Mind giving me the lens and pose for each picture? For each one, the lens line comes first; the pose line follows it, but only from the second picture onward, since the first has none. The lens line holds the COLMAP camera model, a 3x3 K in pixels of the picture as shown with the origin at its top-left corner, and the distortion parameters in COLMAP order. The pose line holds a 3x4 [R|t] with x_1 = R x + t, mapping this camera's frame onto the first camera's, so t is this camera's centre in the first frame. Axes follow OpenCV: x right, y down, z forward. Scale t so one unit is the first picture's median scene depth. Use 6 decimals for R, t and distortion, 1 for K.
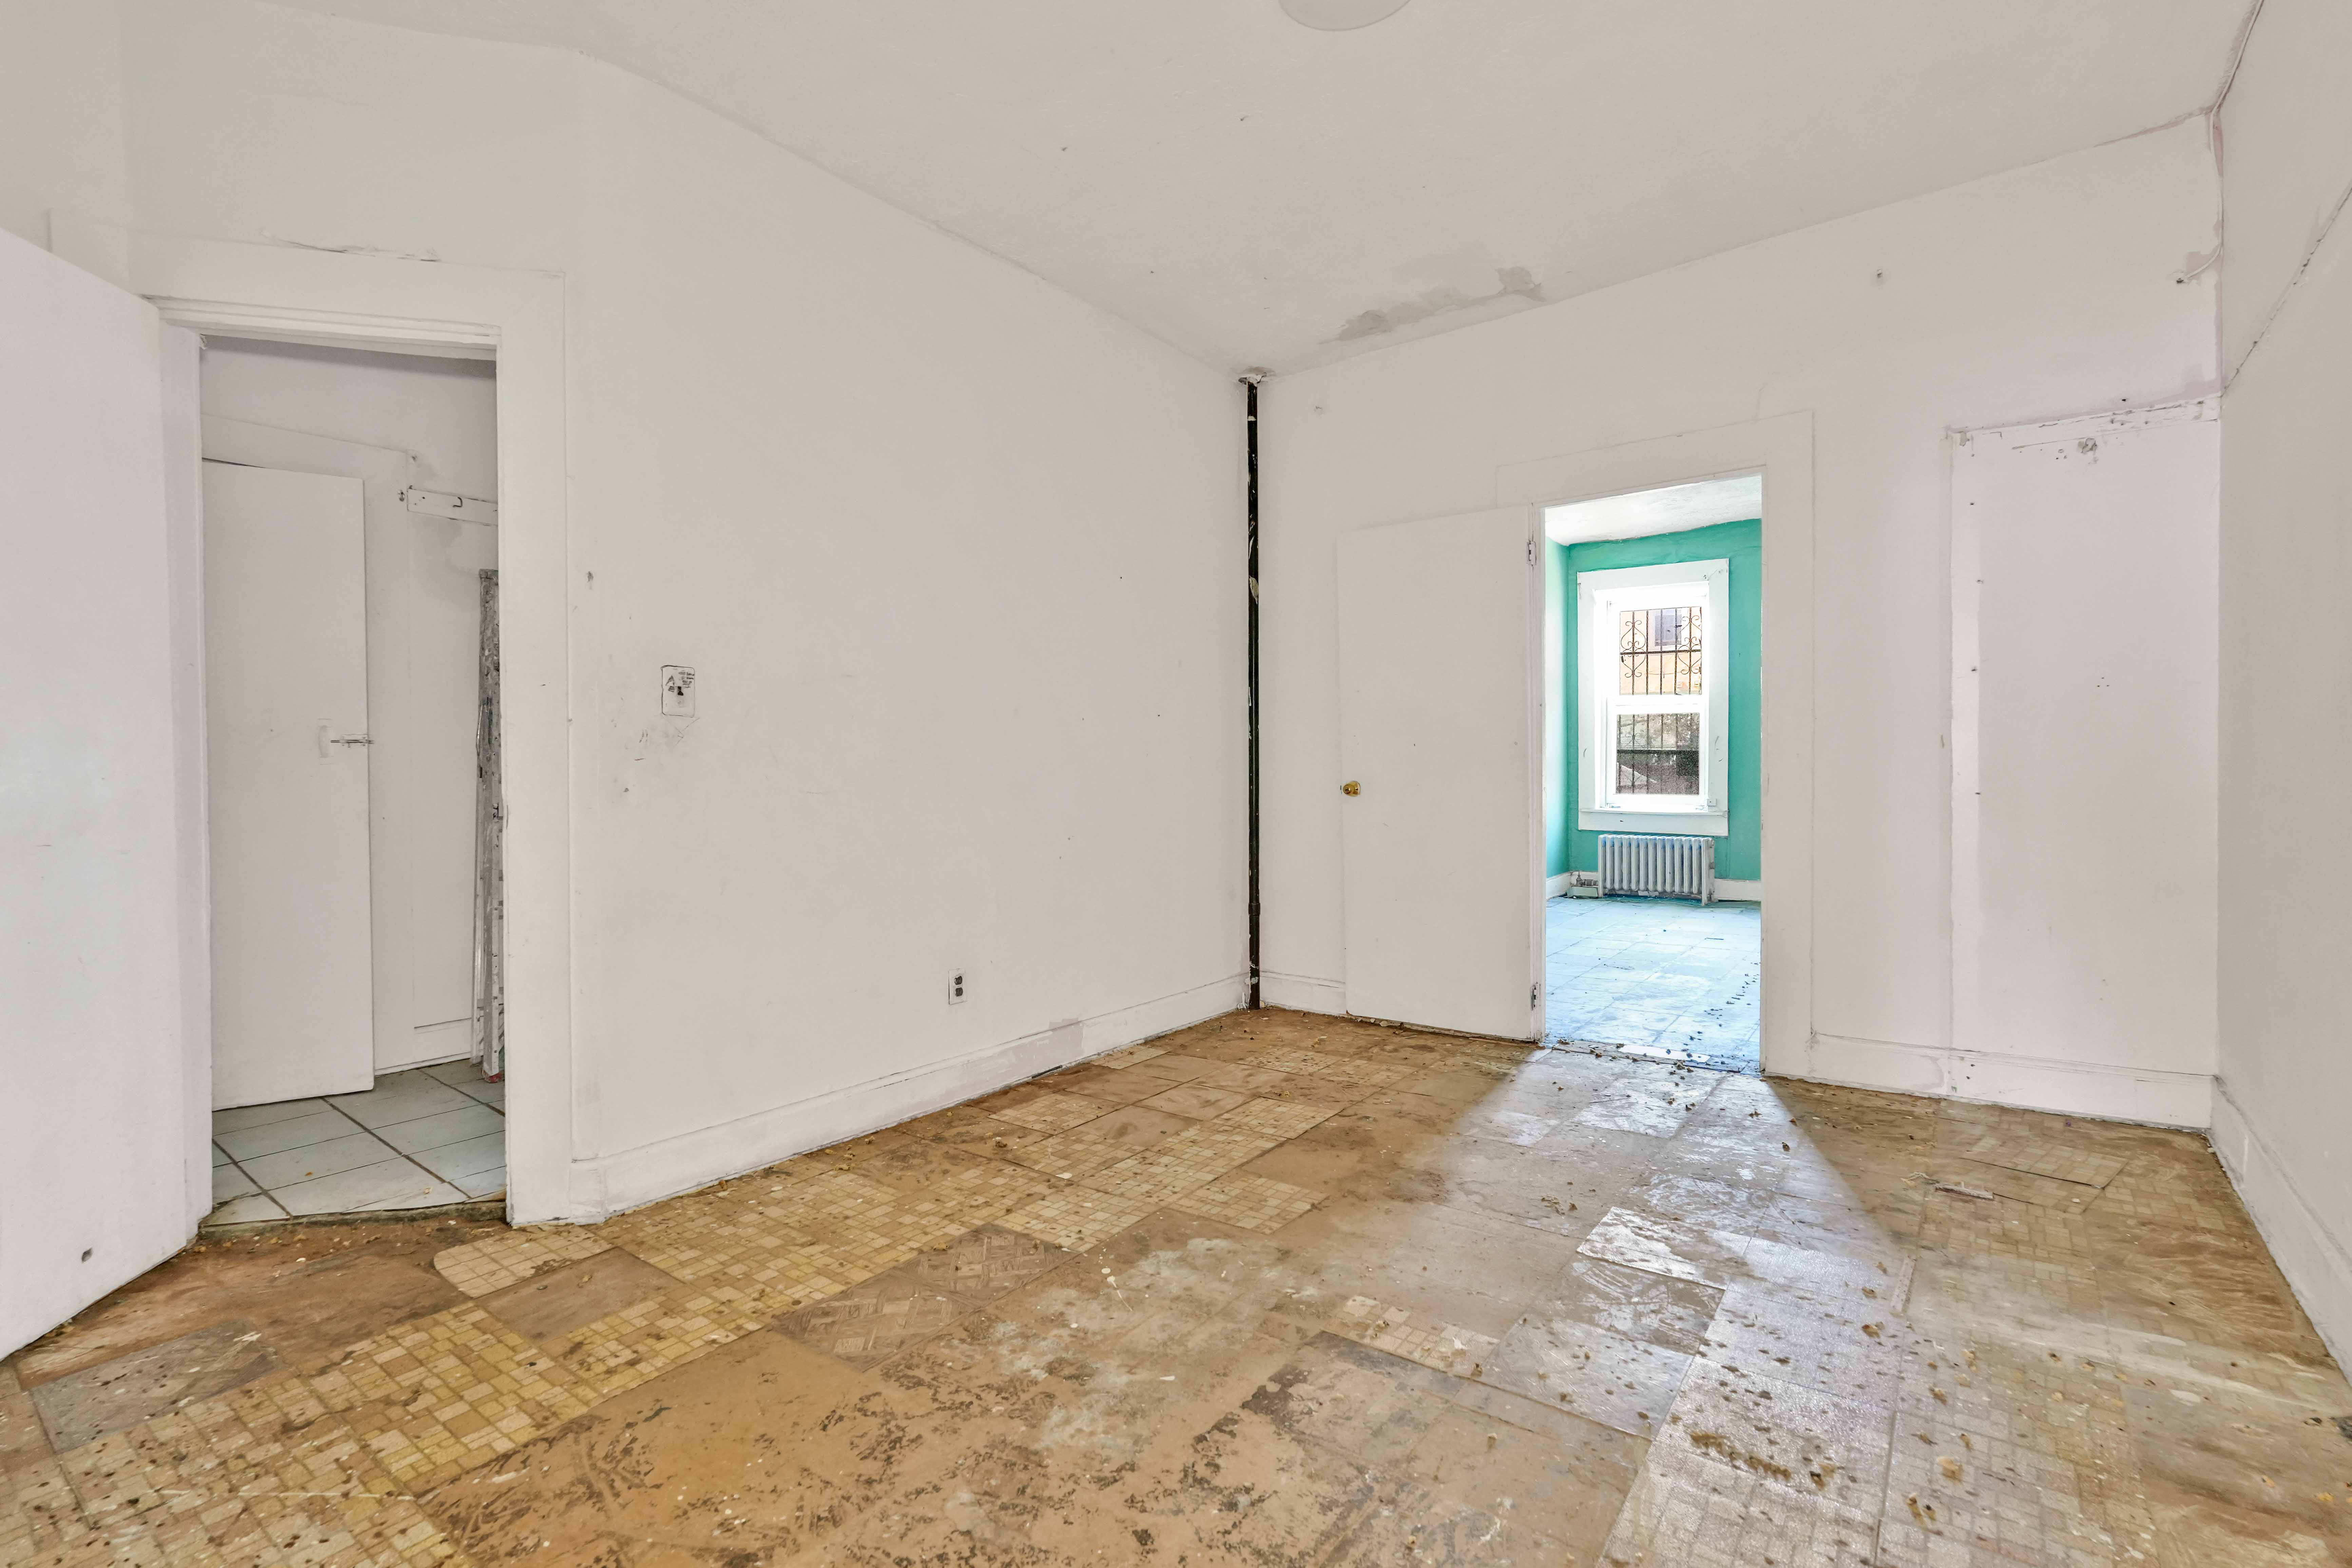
lens RADIAL K [[1063.4, 0, 1173.8], [0, 1063.4, 774.6], [0, 0, 1]] dist [-0.002393, 0.000223]
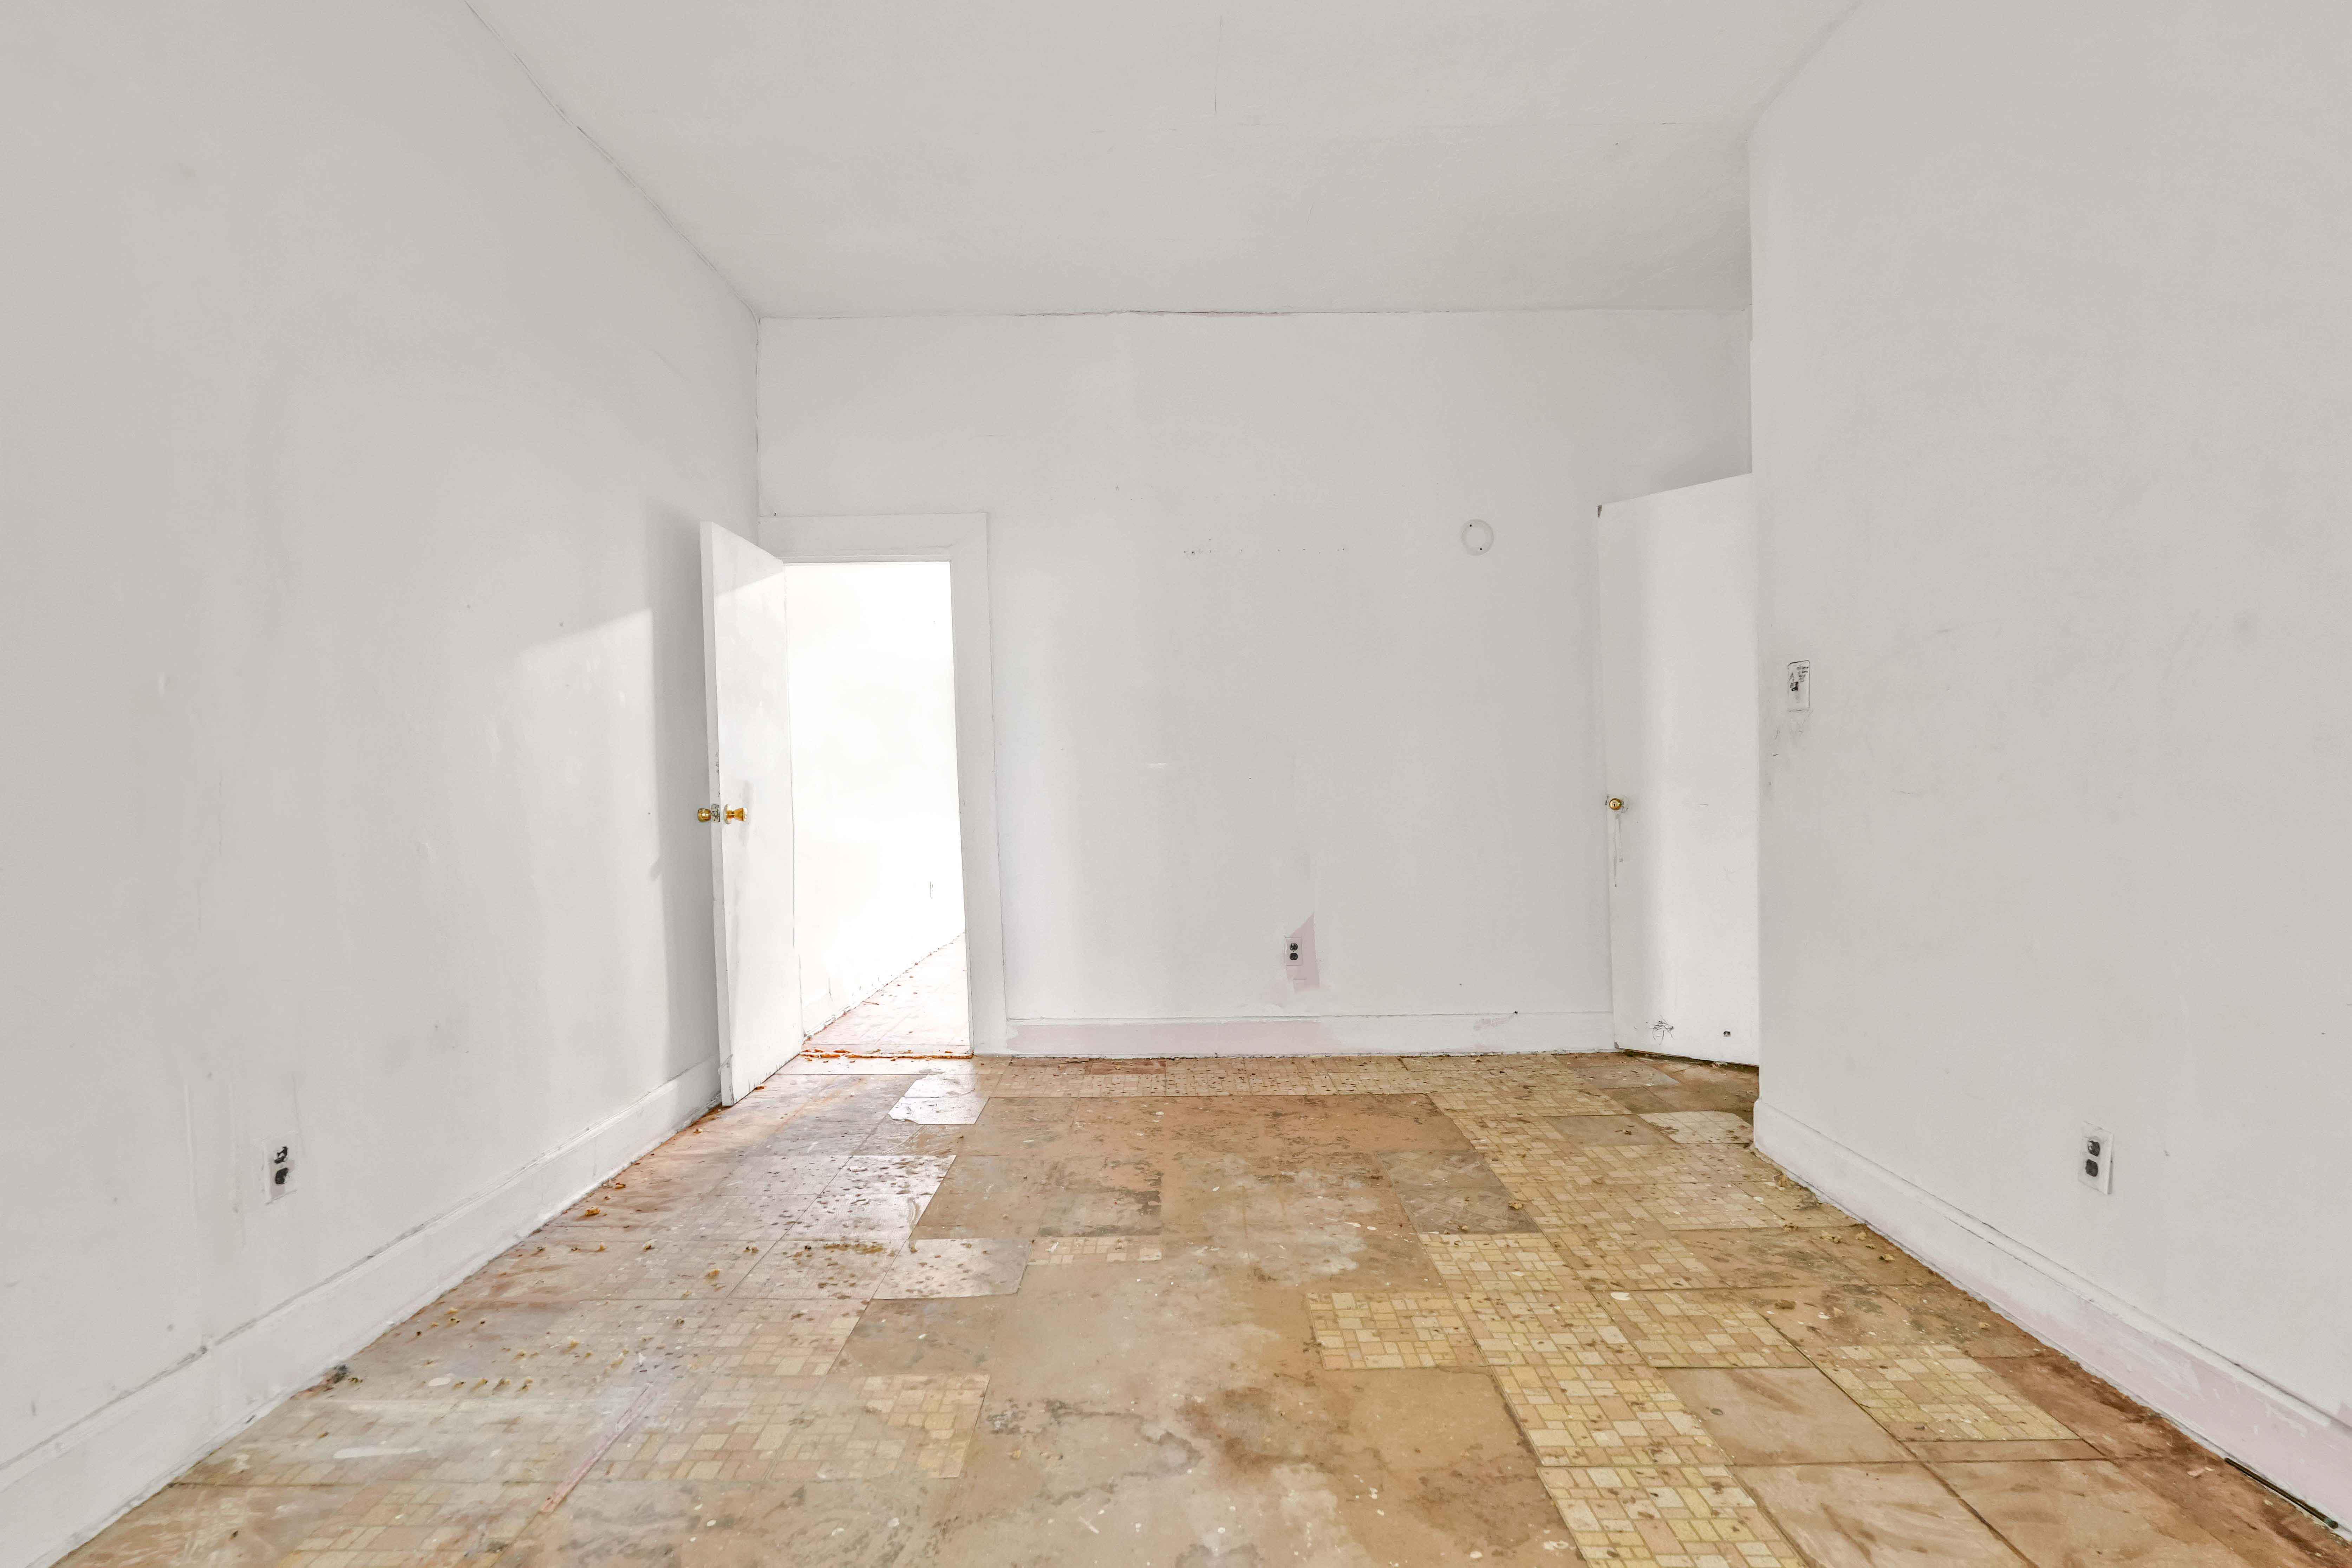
lens RADIAL K [[1063.4, 0, 1175.2], [0, 1063.4, 783.5], [0, 0, 1]] dist [-0.002393, 0.000223]
pose [[-0.789750, 0.025659, -0.612892, 0.664130], [0.021972, 0.999667, 0.013540, -0.013620], [0.613035, -0.002773, -0.790051, 1.521509]]
